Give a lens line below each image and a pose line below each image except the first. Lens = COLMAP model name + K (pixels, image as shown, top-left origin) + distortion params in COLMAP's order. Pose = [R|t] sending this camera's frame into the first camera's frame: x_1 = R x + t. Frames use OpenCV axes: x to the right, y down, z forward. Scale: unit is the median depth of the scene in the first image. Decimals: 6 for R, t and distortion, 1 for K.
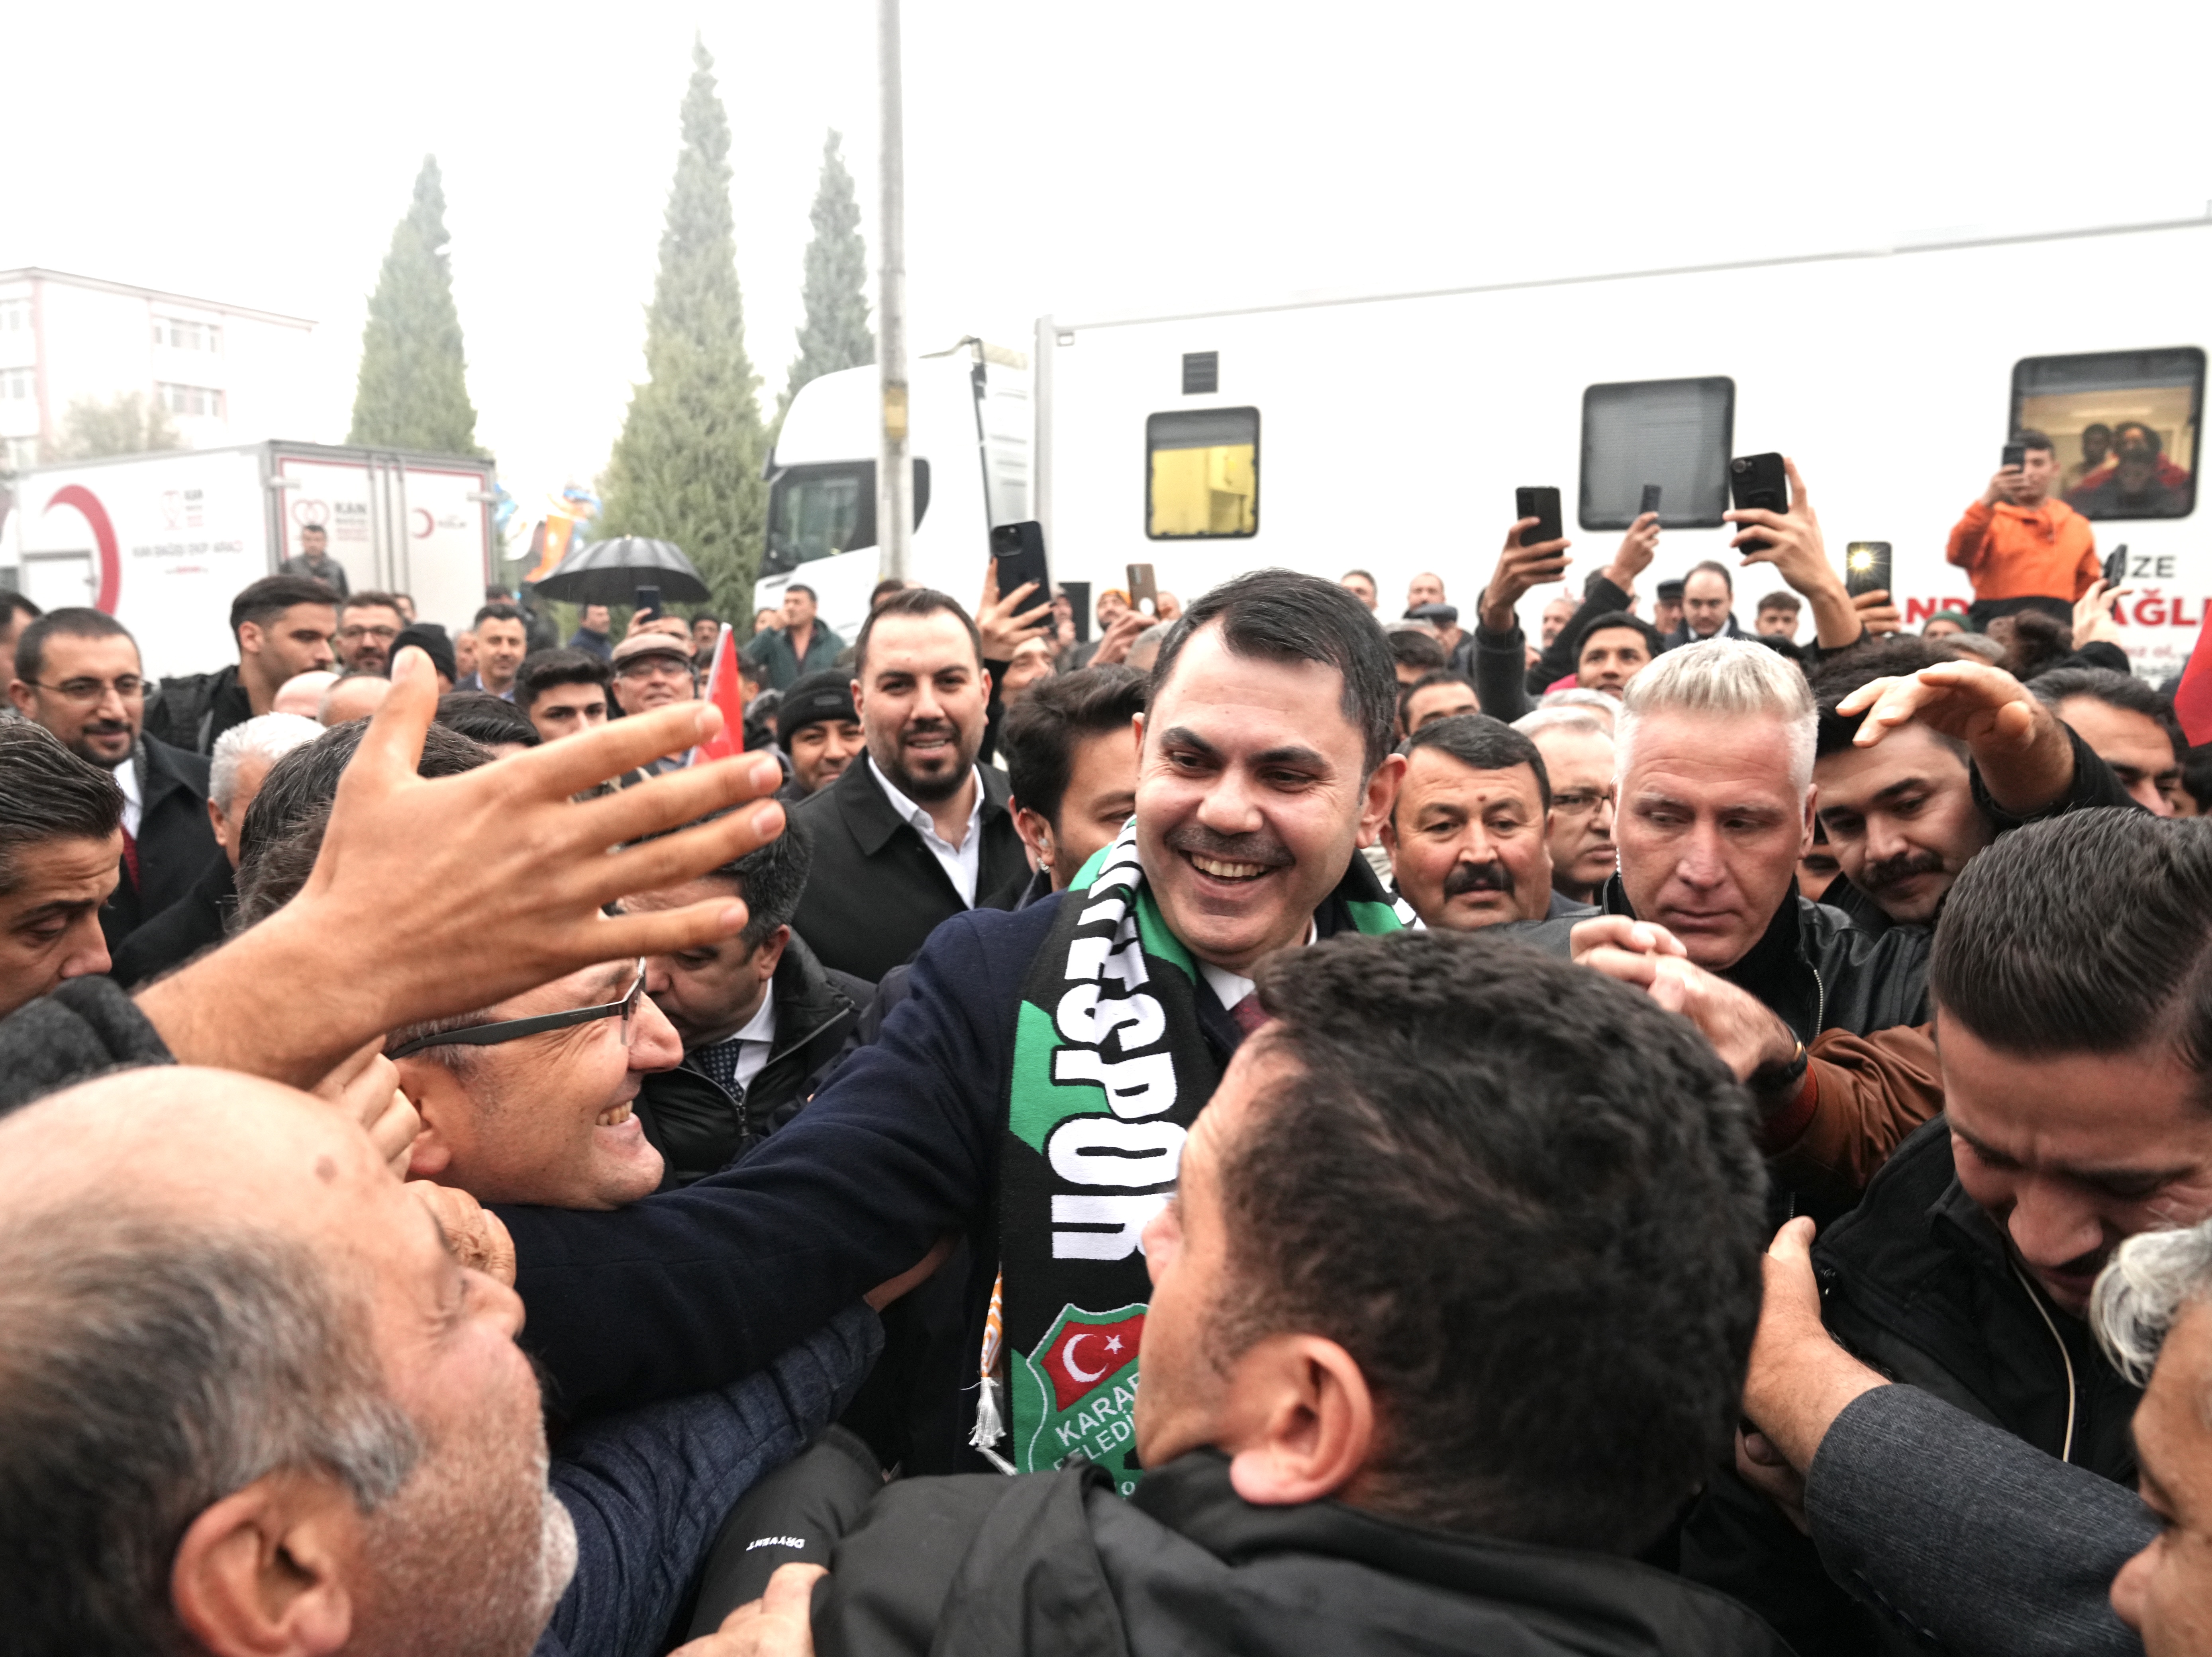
lens RADIAL K [[1673.0, 0, 1108.4], [0, 1673.0, 826.7], [0, 0, 1]] dist [-0.019424, 0.003502]
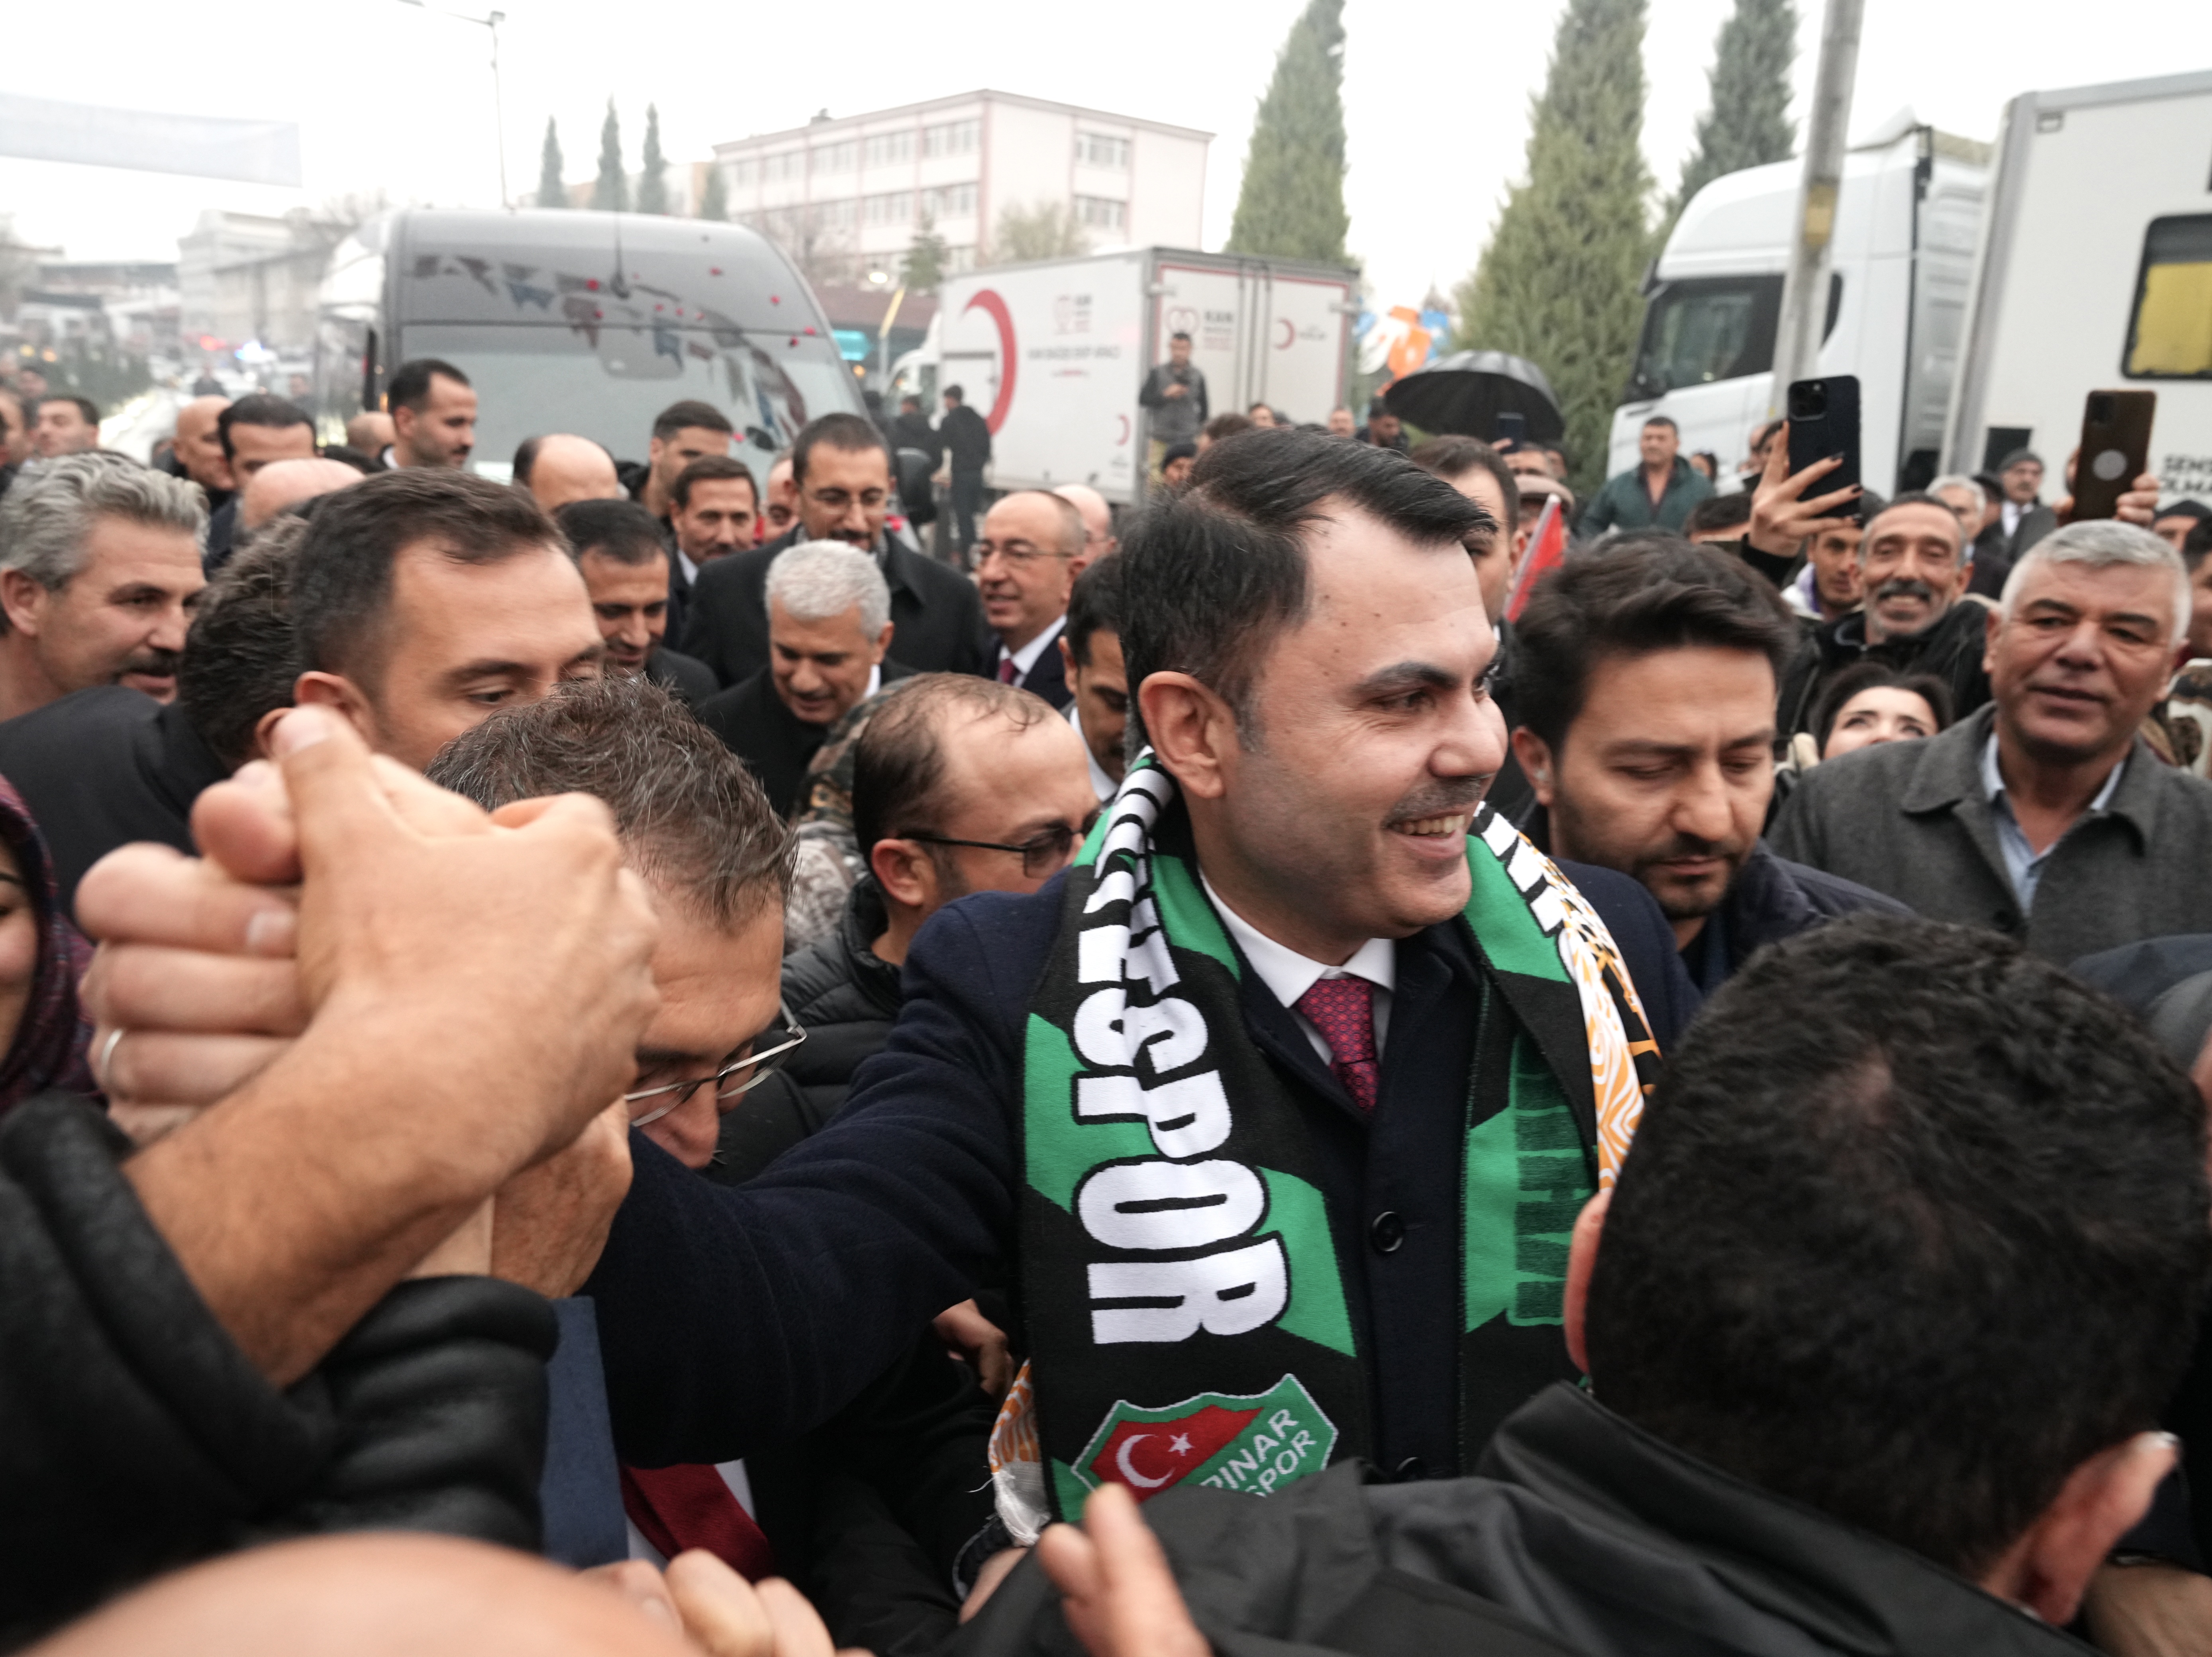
lens RADIAL K [[1673.0, 0, 1100.2], [0, 1673.0, 828.9], [0, 0, 1]] dist [-0.019424, 0.003502]
pose [[0.881410, 0.154910, -0.446228, -0.015049], [-0.107202, 0.985646, 0.130423, -0.007672], [0.460026, -0.067120, 0.885365, 0.040476]]
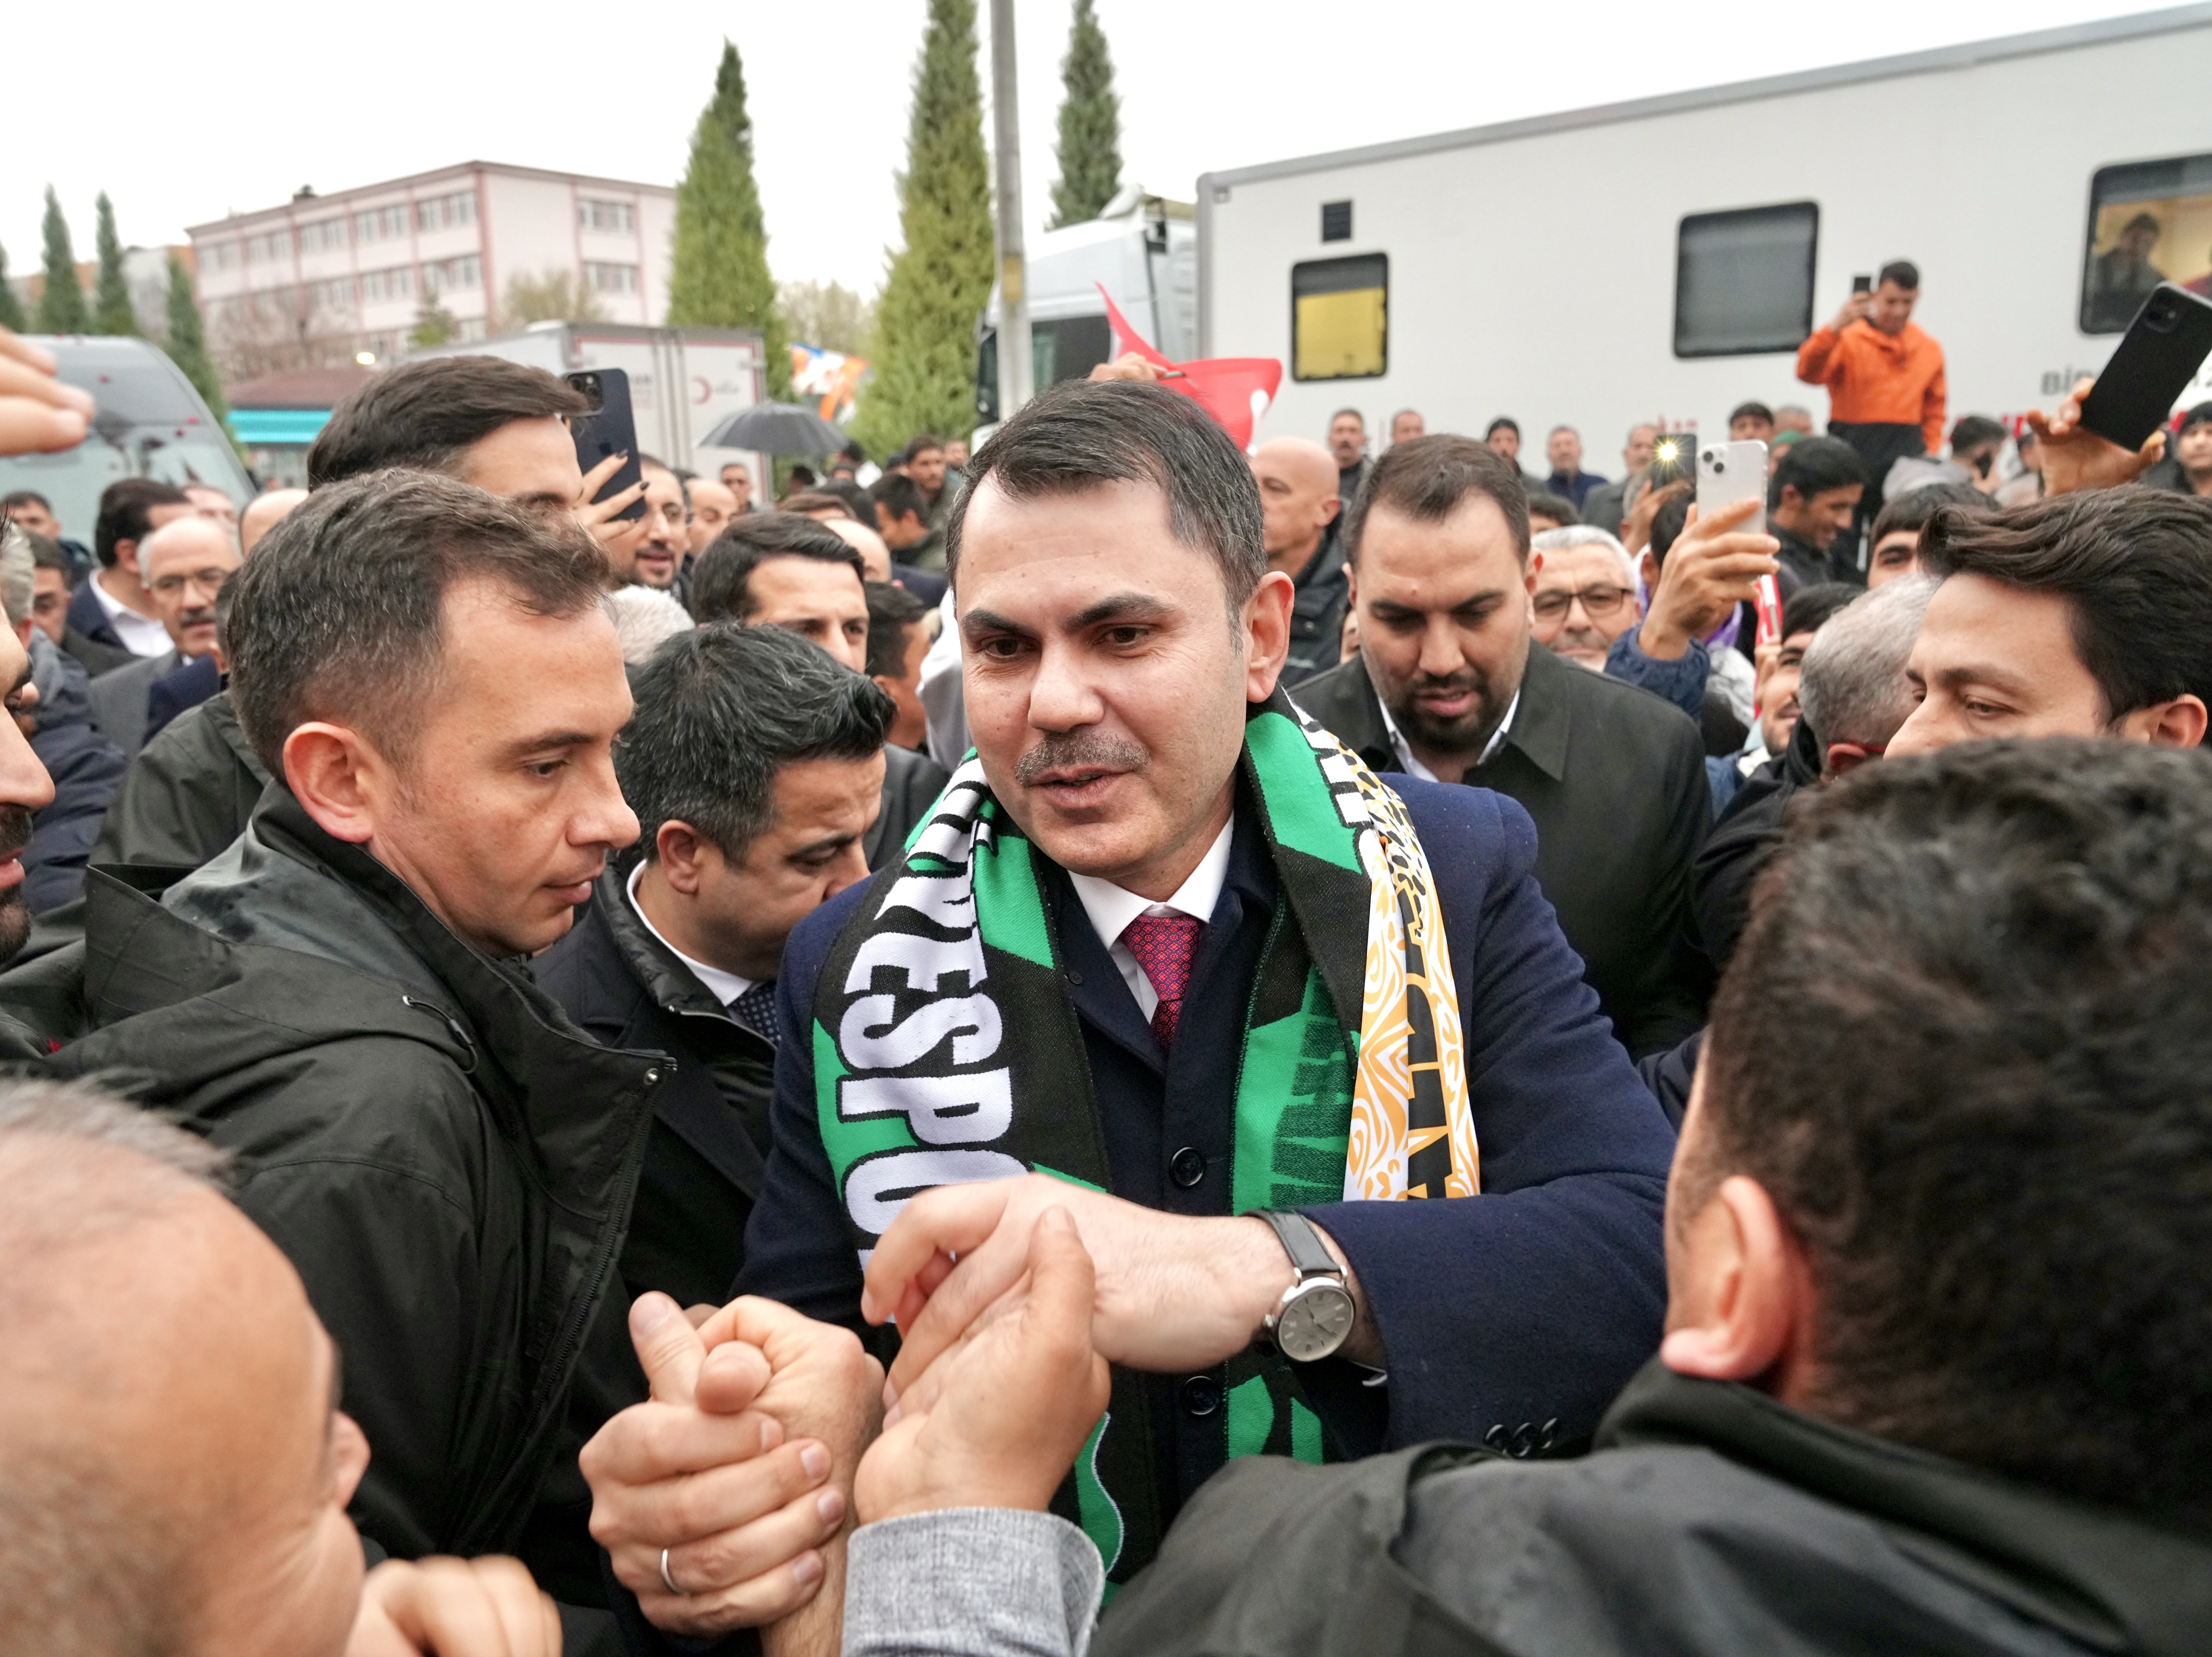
lens RADIAL K [[1673.0, 0, 1102.9], [0, 1673.0, 832.4], [0, 0, 1]] dist [-0.019424, 0.003502]
pose [[0.972060, 0.025305, -0.233364, 0.121807], [-0.003407, 0.995589, 0.093764, 0.012046], [0.234707, -0.090349, 0.967858, -0.070976]]
